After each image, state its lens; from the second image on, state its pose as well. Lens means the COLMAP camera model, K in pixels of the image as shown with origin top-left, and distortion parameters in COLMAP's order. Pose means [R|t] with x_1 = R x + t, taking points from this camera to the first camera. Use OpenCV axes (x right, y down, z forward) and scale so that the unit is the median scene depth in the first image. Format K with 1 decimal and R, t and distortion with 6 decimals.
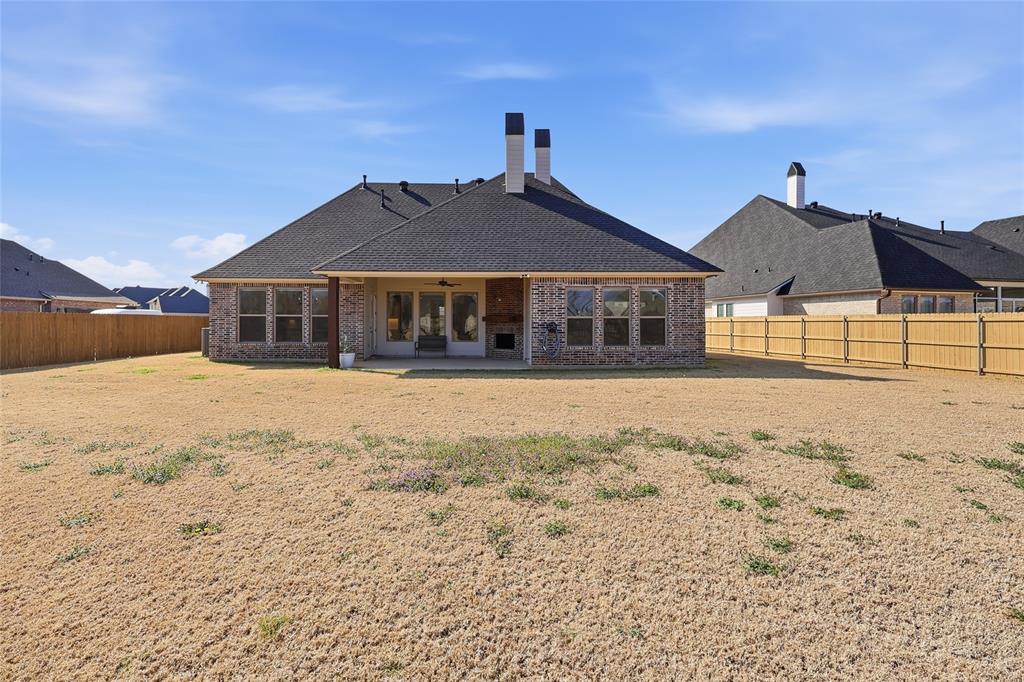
lens RADIAL K [[508.5, 0, 510.4], [0, 508.5, 327.2], [0, 0, 1]] dist [-0.001121, 0.000063]
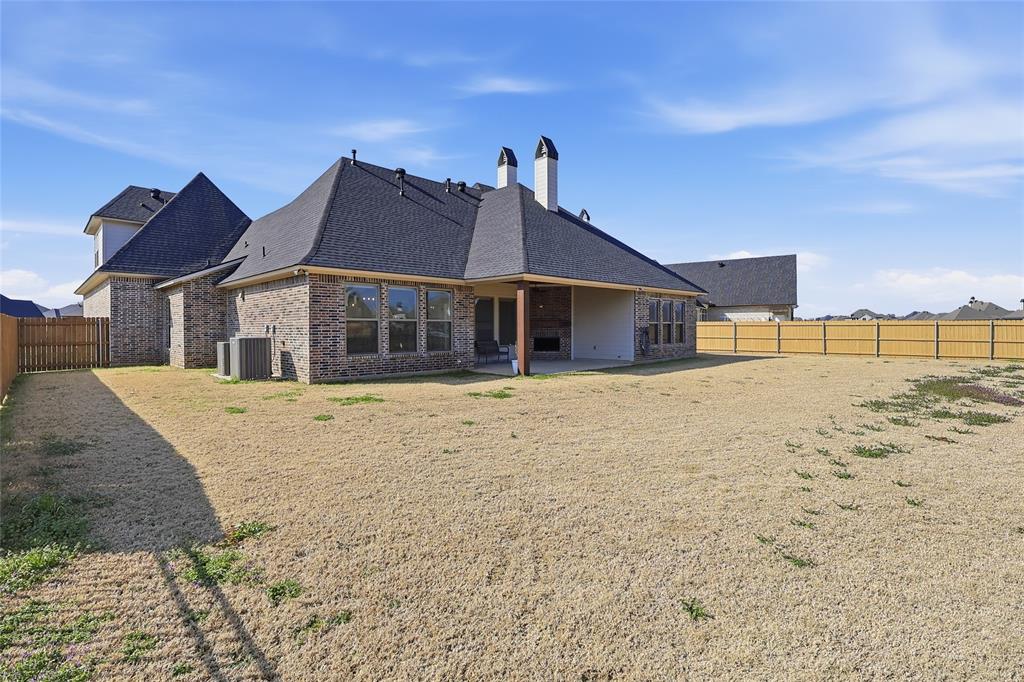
lens RADIAL K [[476.1, 0, 507.8], [0, 476.1, 335.1], [0, 0, 1]] dist [-0.001894, 0.000318]
pose [[0.737337, -0.016346, 0.675327, -0.832232], [0.000511, 0.999720, 0.023640, -0.016578], [-0.675525, -0.017086, 0.737140, 0.320237]]
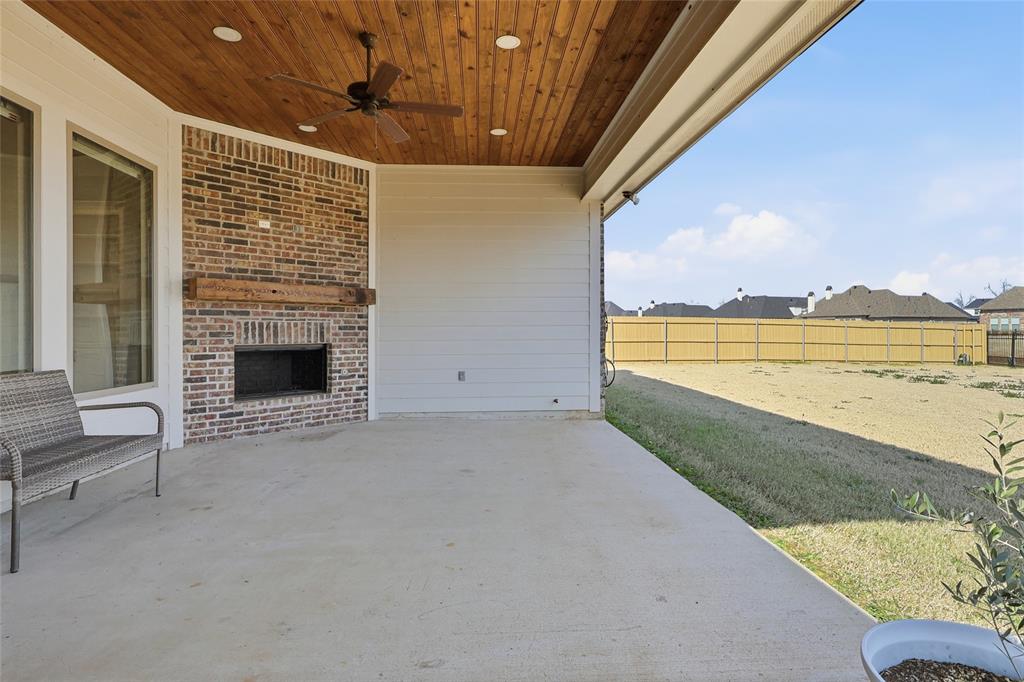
lens RADIAL K [[557.9, 0, 511.9], [0, 557.9, 334.2], [0, 0, 1]] dist [0.002893, 0.000612]
pose [[-0.020591, -0.008834, 0.999749, -0.350672], [-0.001390, 0.999960, 0.008808, 0.004503], [-0.999787, -0.001208, -0.020602, 0.949820]]
